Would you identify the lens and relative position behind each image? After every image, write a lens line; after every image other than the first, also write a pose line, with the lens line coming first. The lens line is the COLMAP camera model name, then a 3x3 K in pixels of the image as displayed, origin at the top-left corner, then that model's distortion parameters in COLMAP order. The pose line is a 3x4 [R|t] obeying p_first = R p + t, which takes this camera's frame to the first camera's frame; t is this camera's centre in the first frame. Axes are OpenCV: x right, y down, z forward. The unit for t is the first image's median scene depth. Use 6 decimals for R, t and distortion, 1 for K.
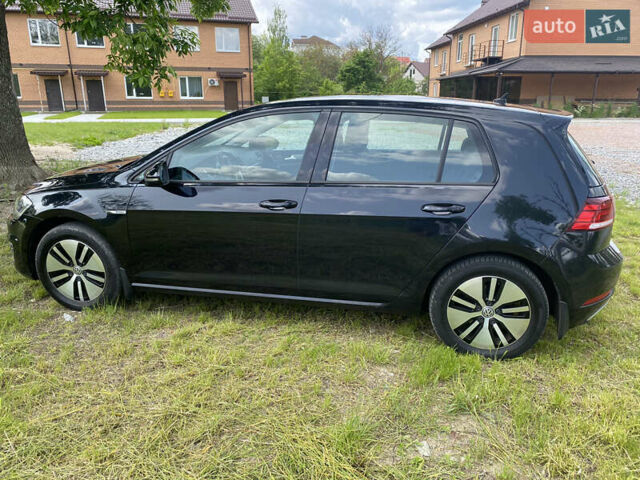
lens RADIAL K [[494.0, 0, 320.0], [0, 494.0, 240.0], [0, 0, 1]] dist [-0.004044, -0.004938]
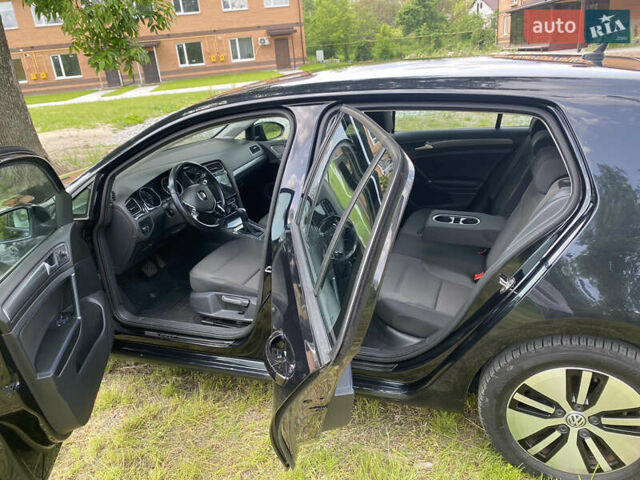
lens RADIAL K [[492.5, 0, 308.4], [0, 492.5, 235.5], [0, 0, 1]] dist [-0.009378, -0.006839]
pose [[0.985777, -0.039953, -0.163243, 0.012968], [0.053640, 0.995325, 0.080316, -0.015714], [0.159271, -0.087930, 0.983311, 0.039536]]
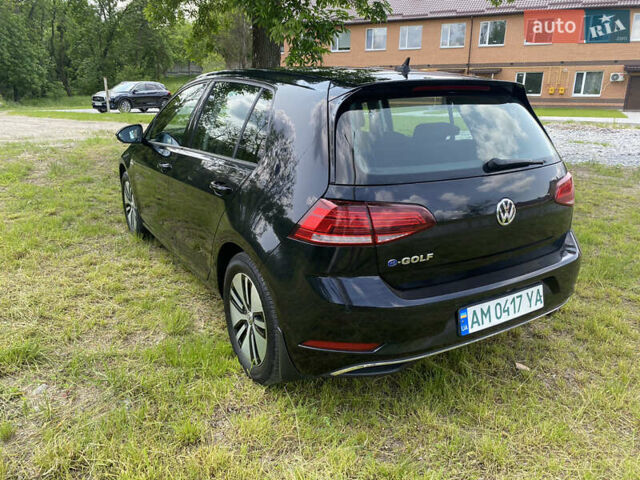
lens RADIAL K [[494.0, 0, 320.0], [0, 494.0, 240.0], [0, 0, 1]] dist [-0.004044, -0.004938]
pose [[0.681558, 0.203879, -0.702789, 0.104584], [-0.204242, 0.975237, 0.084844, -0.008228], [0.702683, 0.085712, 0.706321, 0.051479]]
